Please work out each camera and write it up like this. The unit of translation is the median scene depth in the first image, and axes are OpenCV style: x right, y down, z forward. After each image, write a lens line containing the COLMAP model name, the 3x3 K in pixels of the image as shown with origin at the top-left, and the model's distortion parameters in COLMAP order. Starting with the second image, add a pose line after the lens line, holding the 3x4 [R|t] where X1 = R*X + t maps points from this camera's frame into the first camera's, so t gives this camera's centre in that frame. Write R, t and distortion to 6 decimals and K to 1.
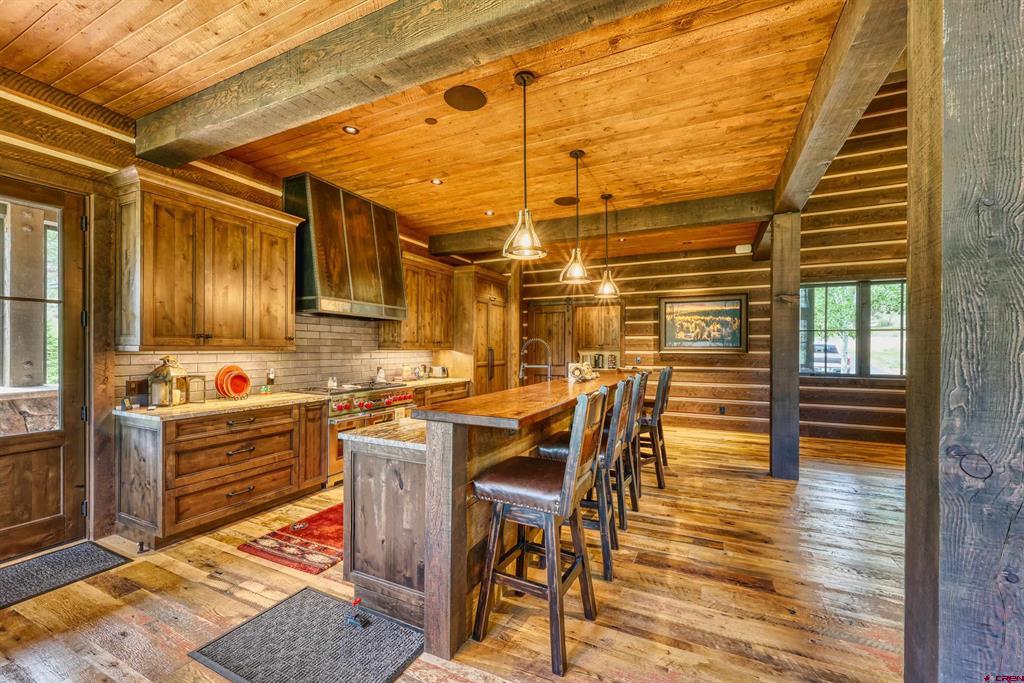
lens RADIAL K [[419.8, 0, 512.2], [0, 419.8, 347.4], [0, 0, 1]] dist [-0.001566, 0.001215]
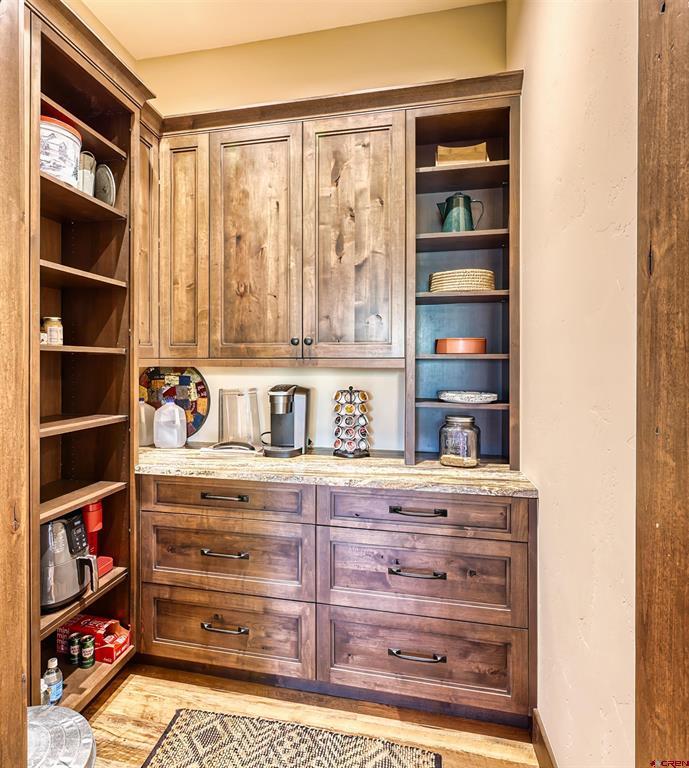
lens RADIAL K [[434.2, 0, 329.6], [0, 434.2, 356.8], [0, 0, 1]] dist [-0.001639, -0.000221]
pose [[0.973397, -0.003928, 0.229091, 0.238103], [0.003156, 0.999988, 0.003733, 0.001249], [-0.229103, -0.002910, 0.973398, 1.066425]]
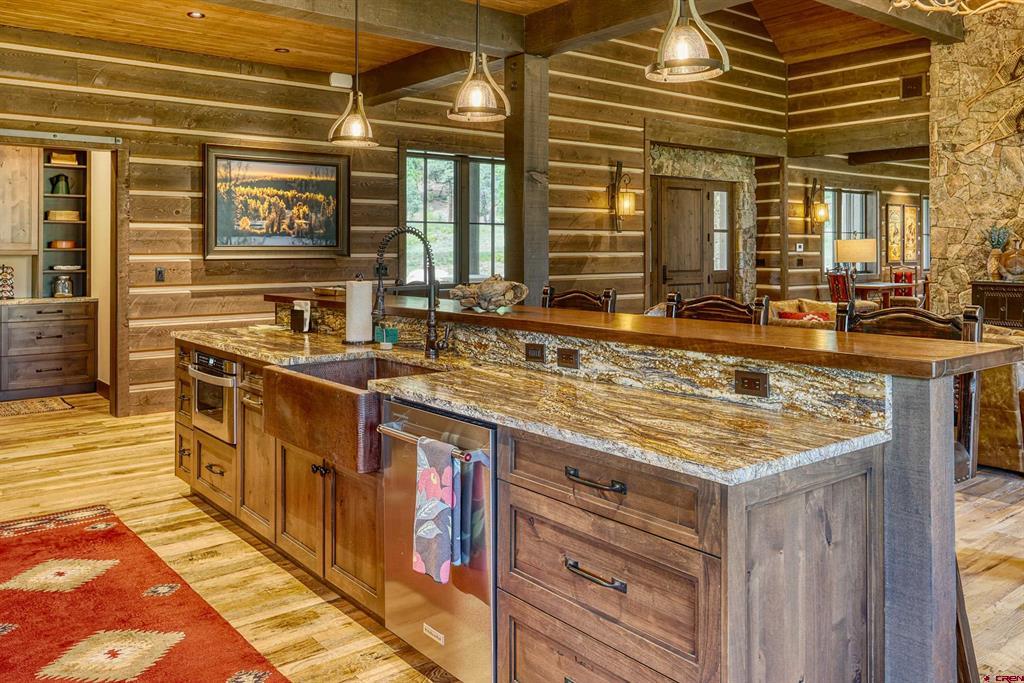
lens RADIAL K [[833.4, 0, 491.1], [0, 833.4, 244.1], [0, 0, 1]] dist [0.009761, 0.002783]
pose [[0.440675, 0.003143, 0.897661, -0.388220], [0.002204, 0.999987, -0.004583, 0.001410], [-0.897664, 0.003998, 0.440662, 0.282441]]
